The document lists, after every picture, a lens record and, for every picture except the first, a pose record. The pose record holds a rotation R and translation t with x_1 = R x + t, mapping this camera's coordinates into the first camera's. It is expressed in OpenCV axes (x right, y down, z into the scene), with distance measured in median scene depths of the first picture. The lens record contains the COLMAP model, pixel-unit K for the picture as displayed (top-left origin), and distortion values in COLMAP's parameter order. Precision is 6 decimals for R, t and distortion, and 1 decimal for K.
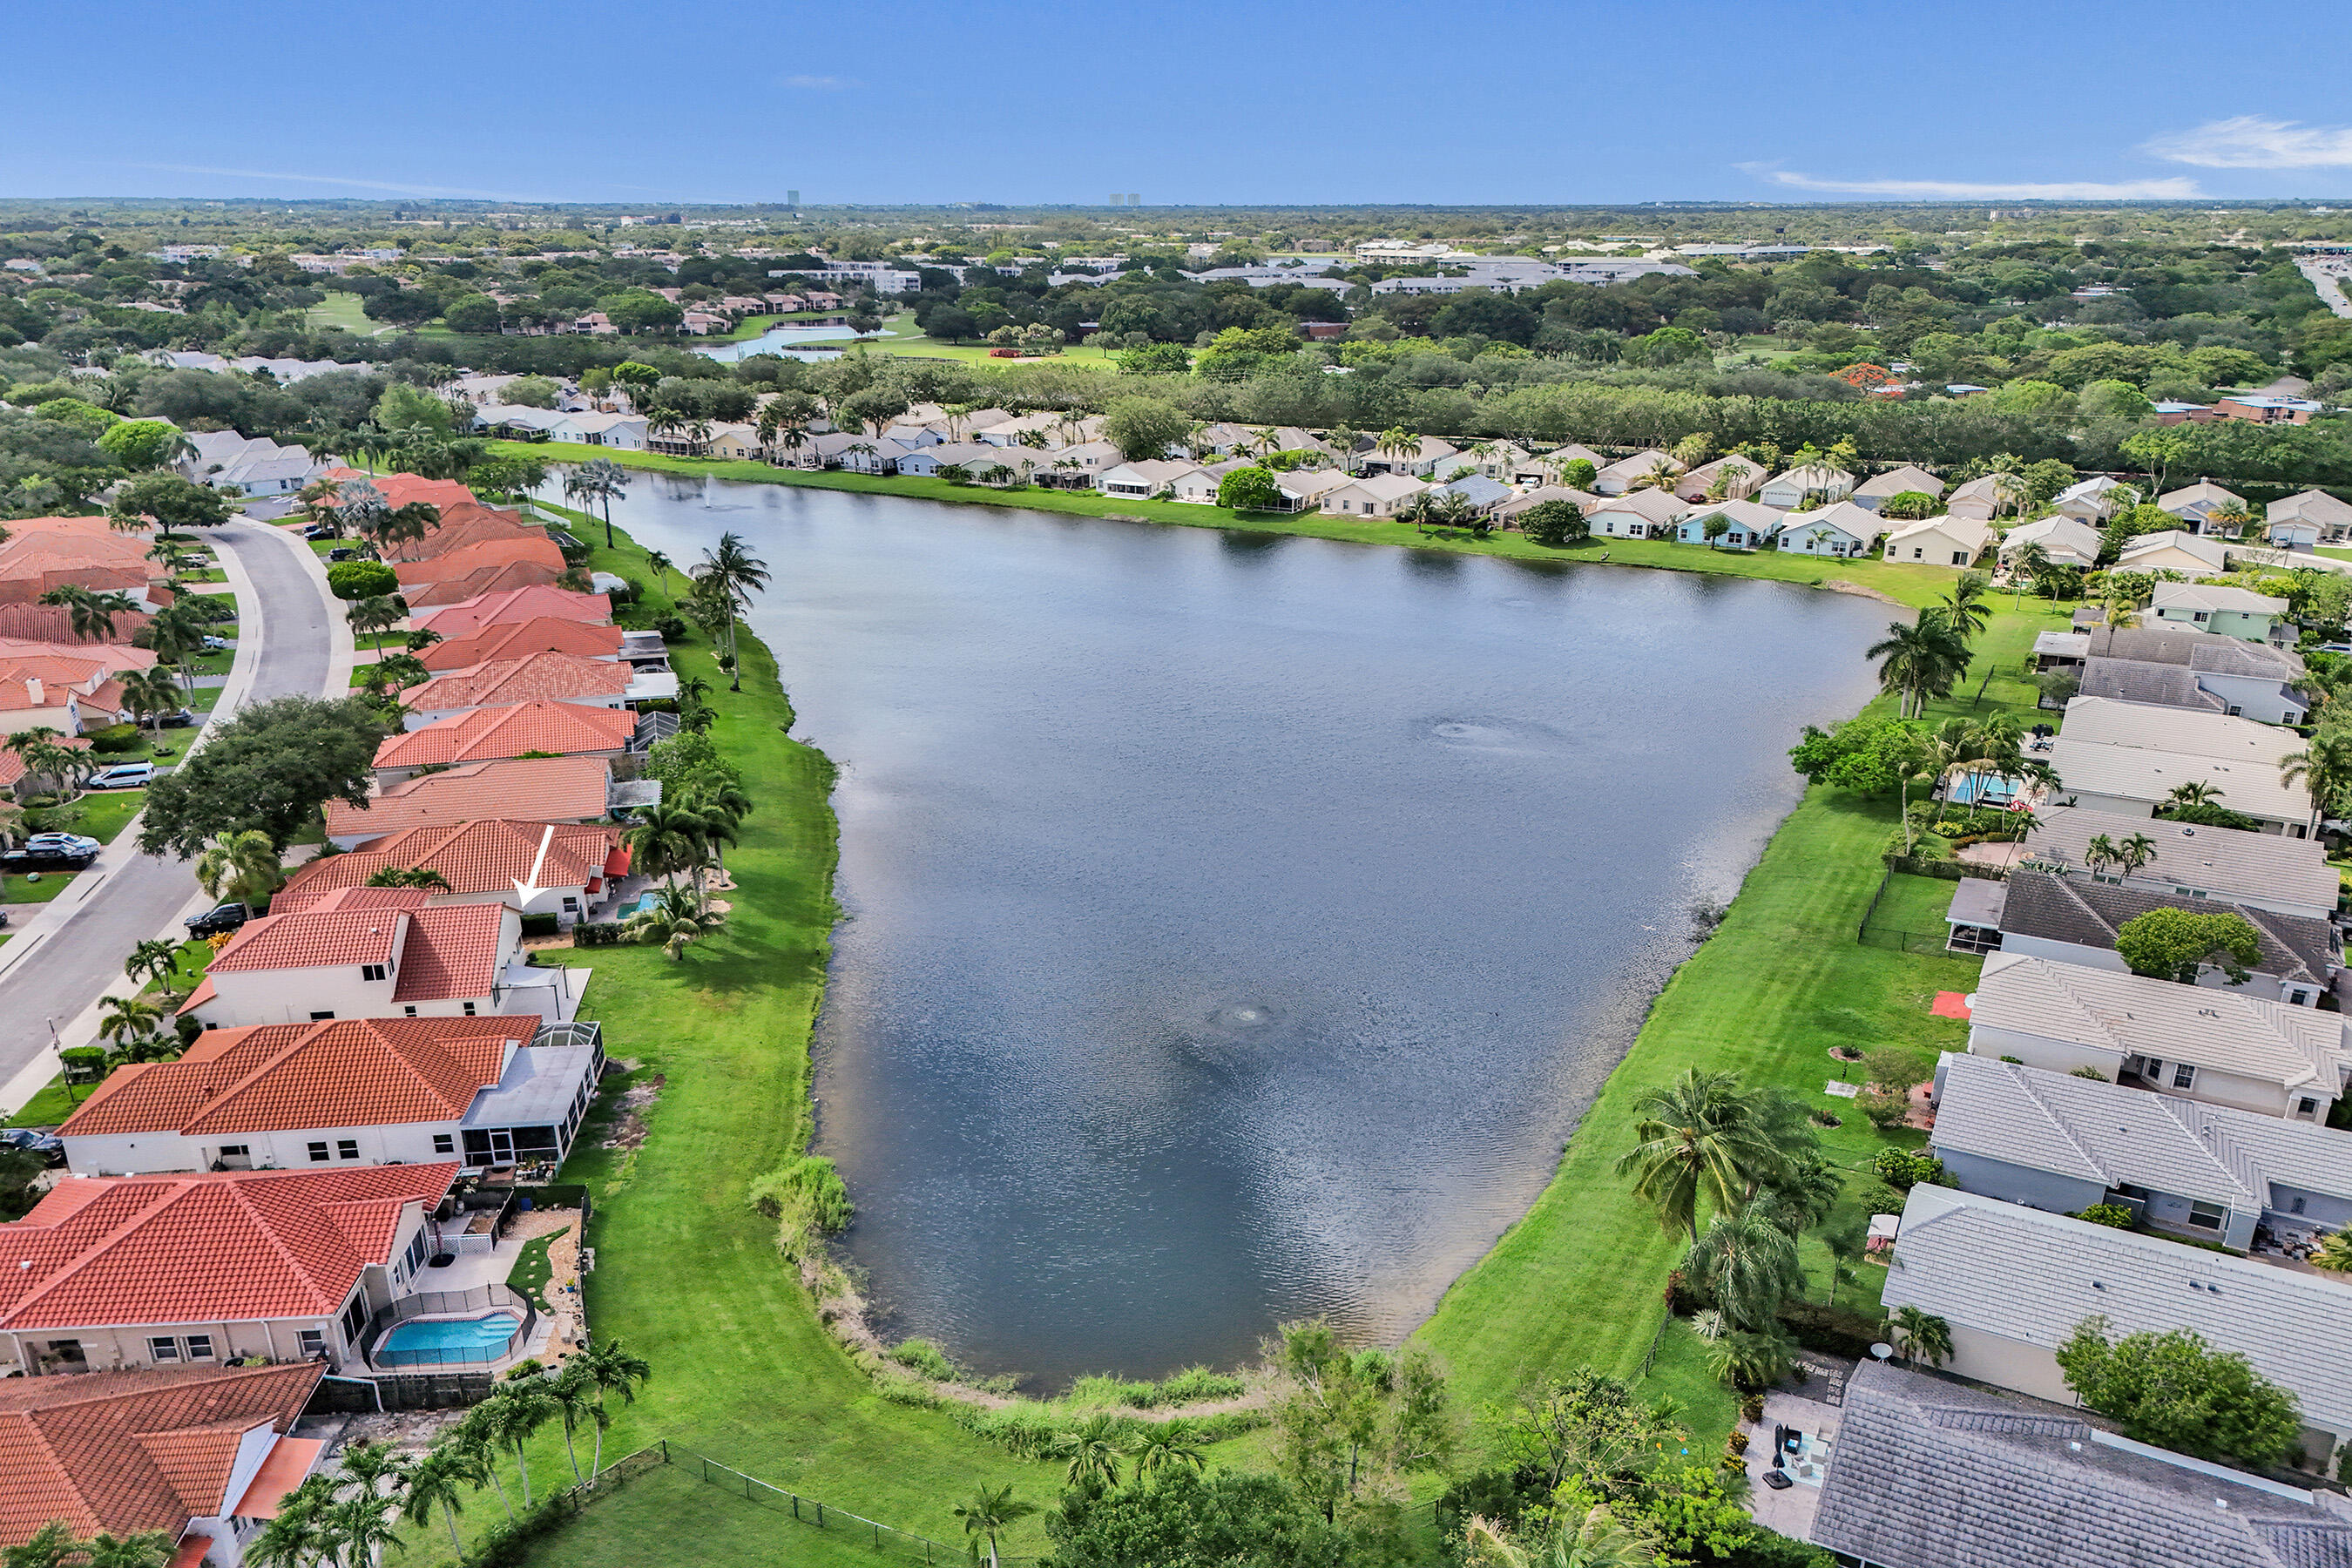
lens RADIAL K [[1703.6, 0, 1138.3], [0, 1703.6, 902.8], [0, 0, 1]] dist [0.049798, -0.046732]
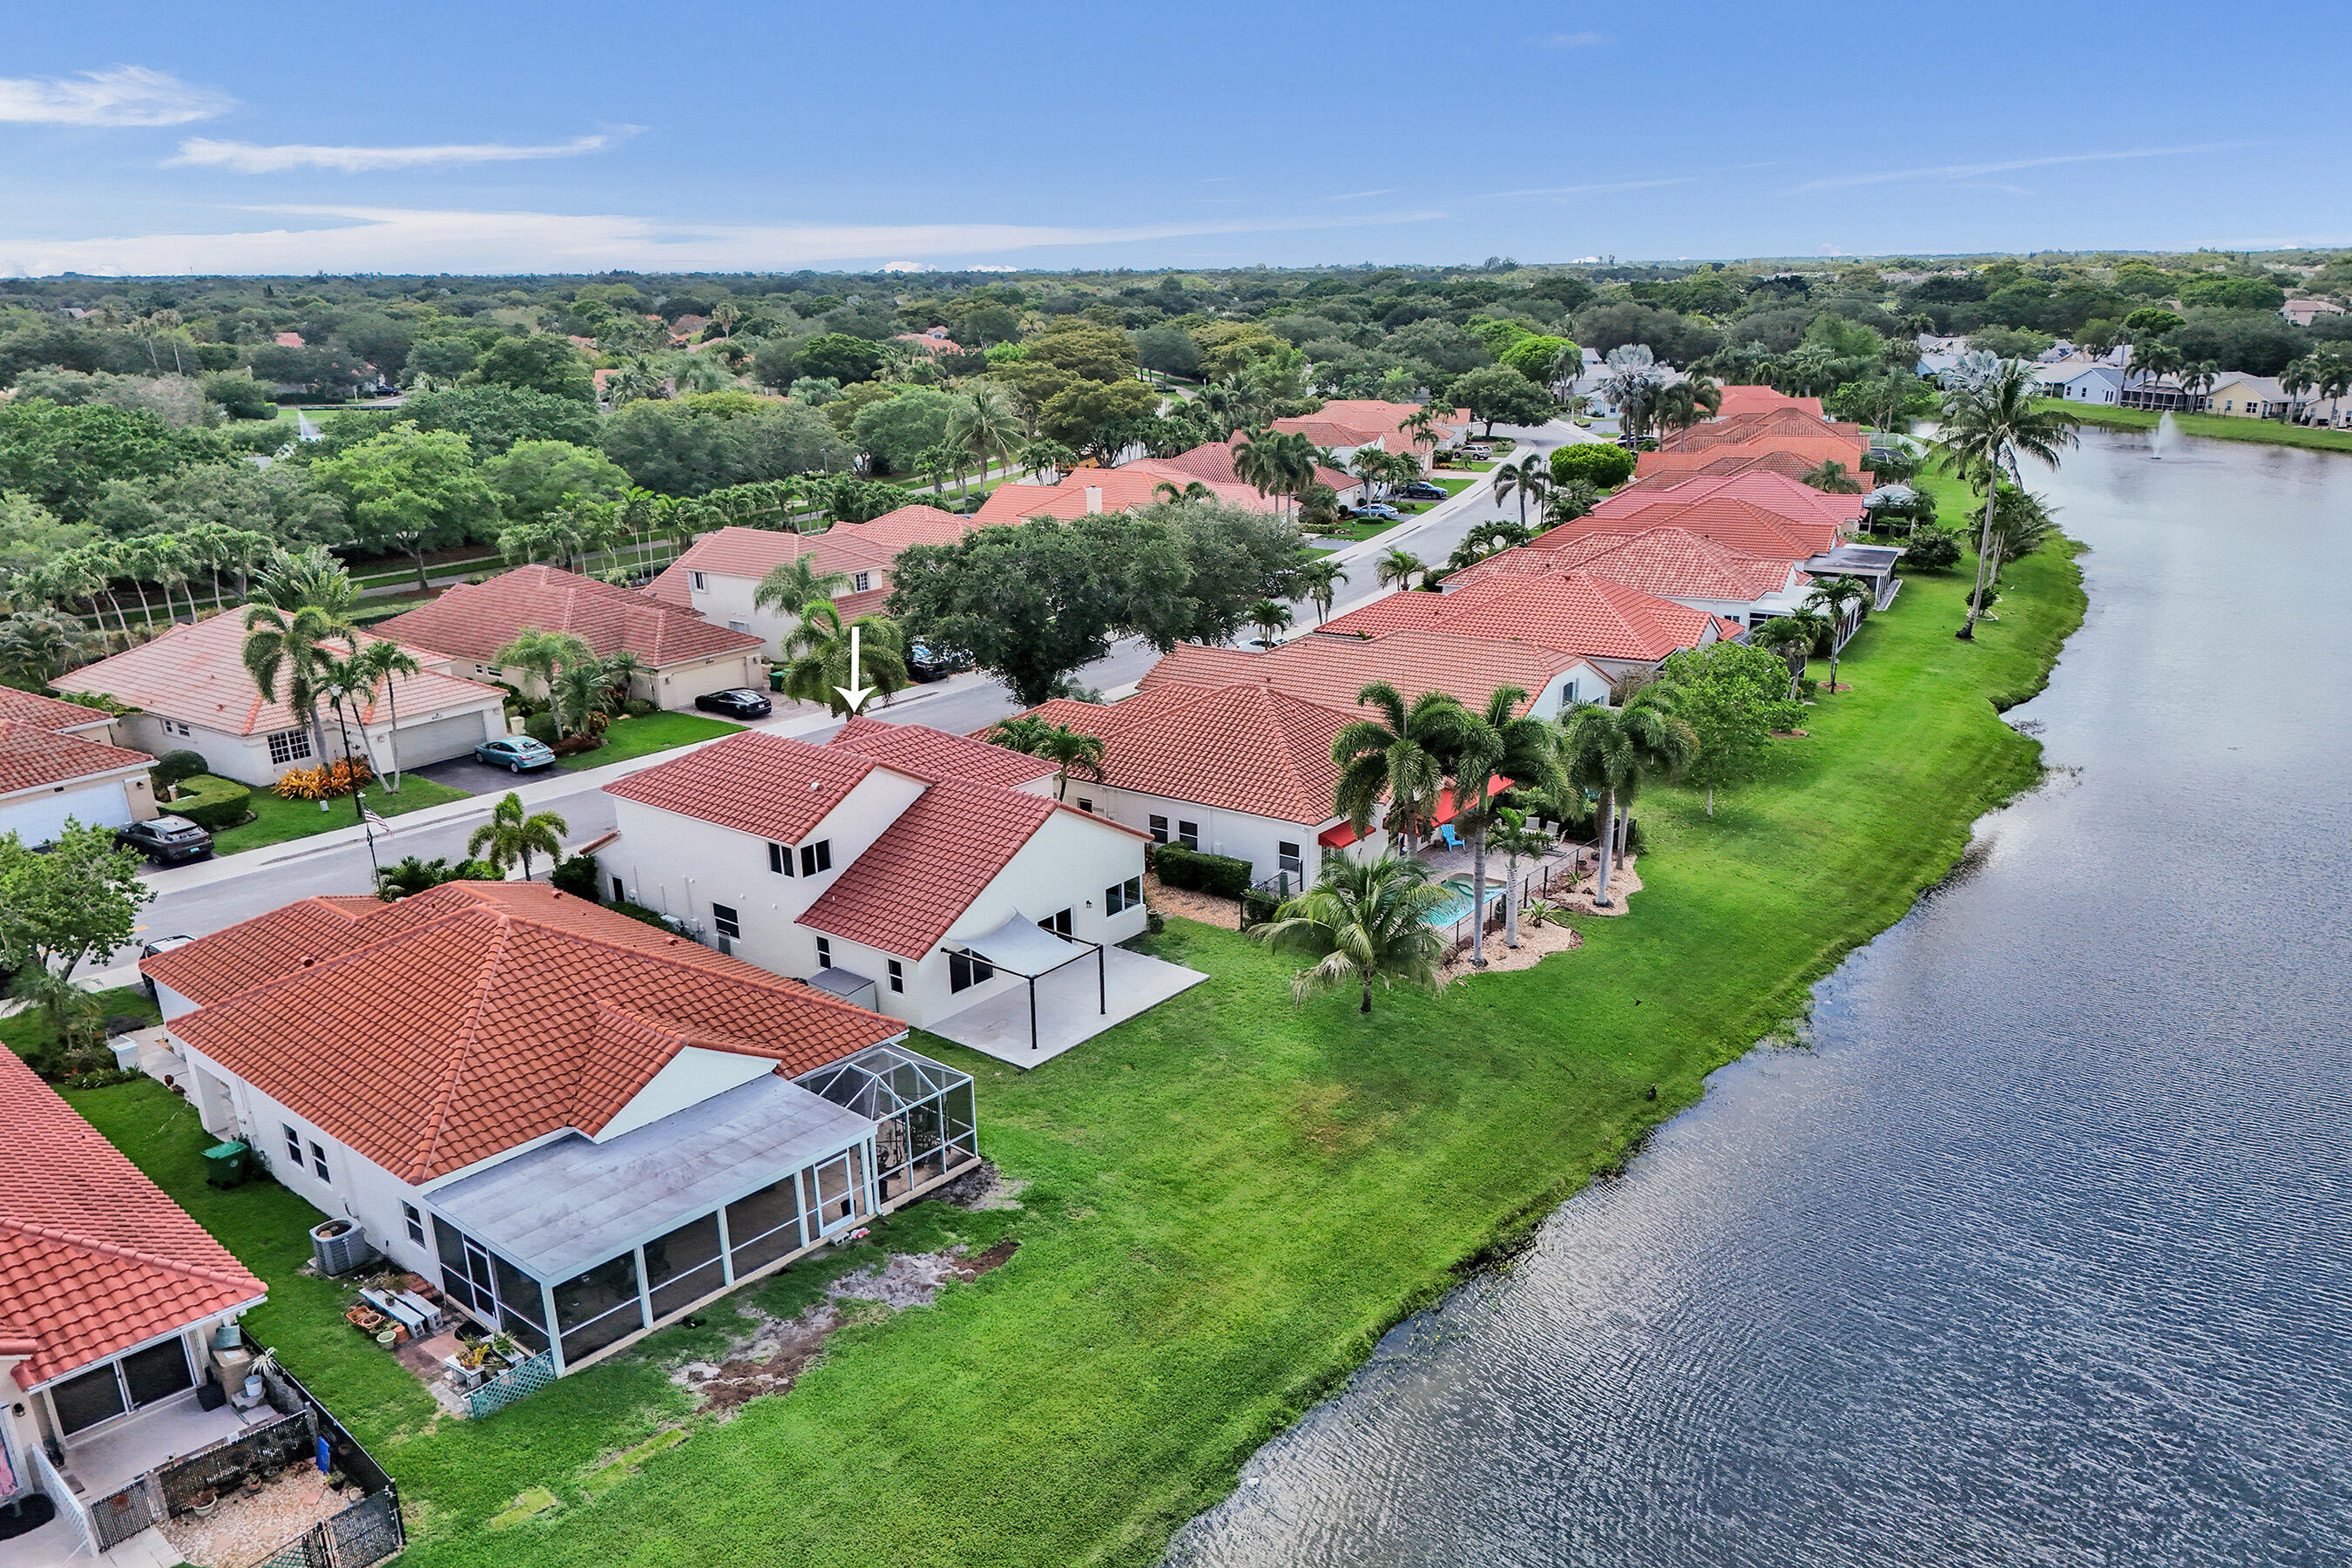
lens RADIAL K [[1692.1, 0, 1198.0], [0, 1692.1, 914.0], [0, 0, 1]] dist [-0.000734, -0.003339]
pose [[0.680131, 0.252491, -0.688237, 0.005709], [-0.267637, 0.959535, 0.087536, -0.010021], [0.682490, 0.124662, 0.720186, 0.293118]]
